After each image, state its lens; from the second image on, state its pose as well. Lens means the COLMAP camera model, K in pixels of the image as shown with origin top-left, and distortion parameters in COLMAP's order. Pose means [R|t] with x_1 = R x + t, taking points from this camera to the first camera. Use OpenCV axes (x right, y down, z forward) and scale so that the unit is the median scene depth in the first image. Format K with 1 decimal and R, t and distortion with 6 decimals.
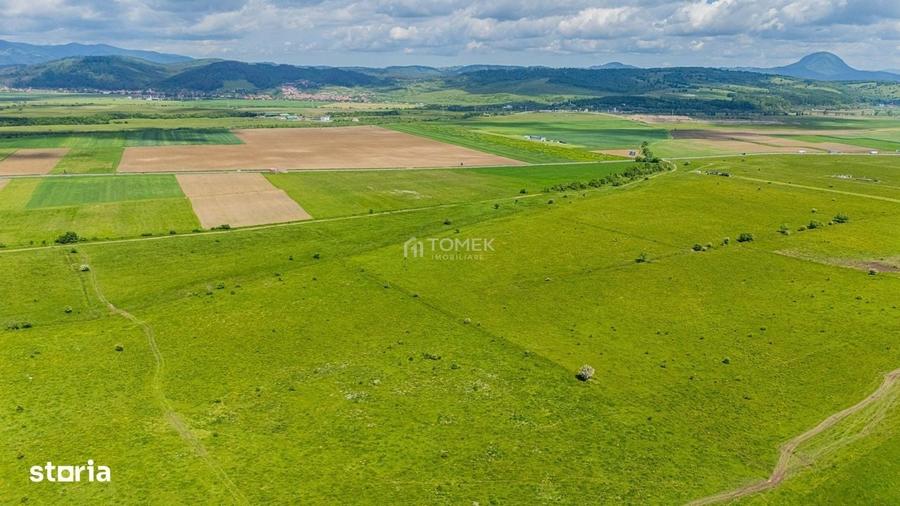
lens RADIAL K [[659.1, 0, 448.2], [0, 659.1, 255.9], [0, 0, 1]] dist [0.059070, -0.046239]
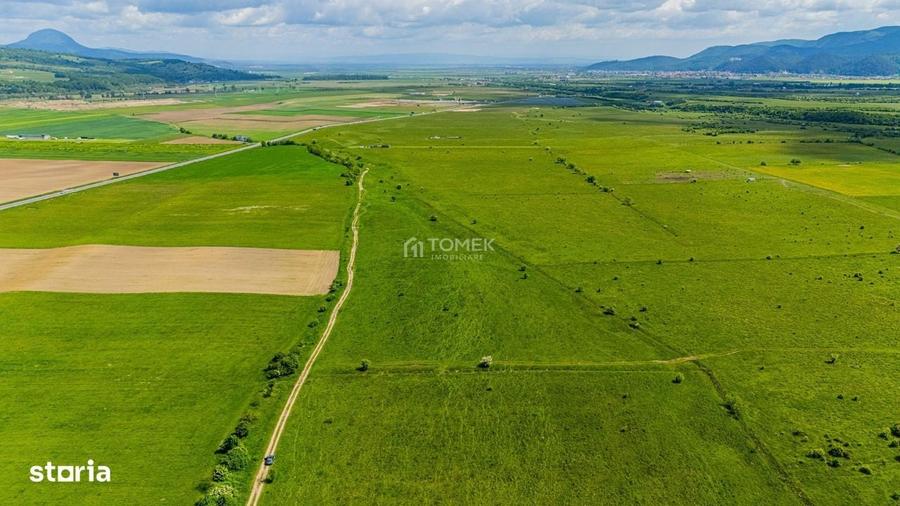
lens RADIAL K [[659.1, 0, 437.0], [0, 659.1, 238.5], [0, 0, 1]] dist [0.059070, -0.046239]
pose [[0.524433, -0.235970, 0.818100, -0.815380], [0.230315, 0.964325, 0.130507, -0.151833], [-0.819711, 0.119979, 0.560071, 0.482079]]
